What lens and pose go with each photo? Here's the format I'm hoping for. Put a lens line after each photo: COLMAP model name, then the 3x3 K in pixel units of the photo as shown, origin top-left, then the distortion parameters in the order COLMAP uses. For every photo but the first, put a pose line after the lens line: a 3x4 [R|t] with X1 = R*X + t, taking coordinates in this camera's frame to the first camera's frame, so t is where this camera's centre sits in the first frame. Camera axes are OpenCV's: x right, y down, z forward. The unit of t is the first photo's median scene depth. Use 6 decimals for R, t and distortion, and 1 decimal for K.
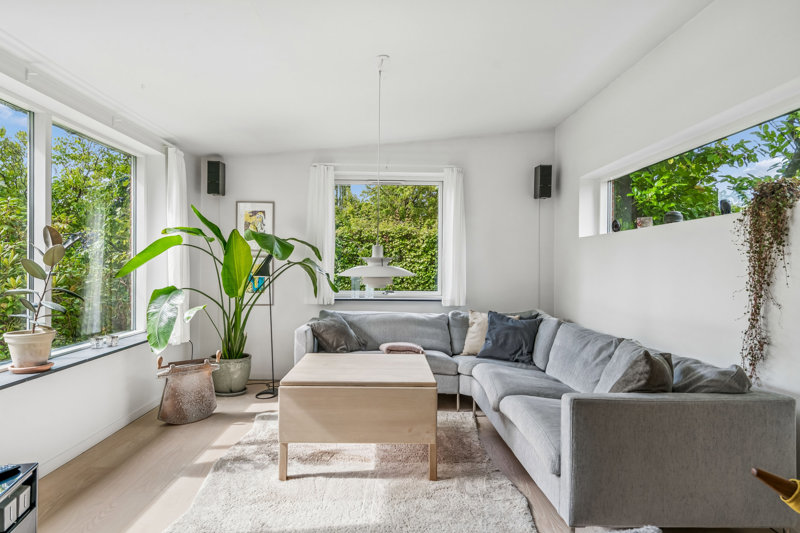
lens RADIAL K [[483.5, 0, 398.5], [0, 483.5, 267.2], [0, 0, 1]] dist [0.000904, 0.000036]
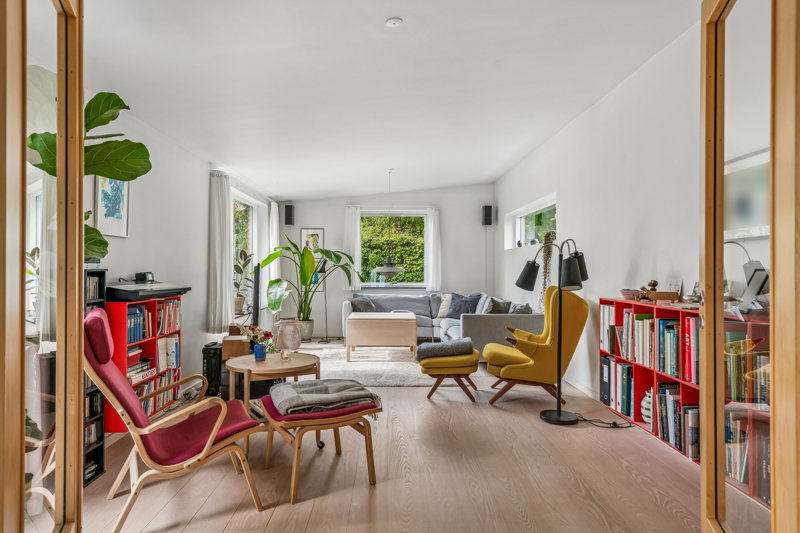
lens RADIAL K [[506.4, 0, 401.4], [0, 506.4, 265.3], [0, 0, 1]] dist [0.000982, 0.000185]
pose [[0.999976, -0.006868, 0.000143, 0.005492], [0.006869, 0.999950, -0.007205, 0.004510], [-0.000094, 0.007206, 0.999974, -0.787753]]
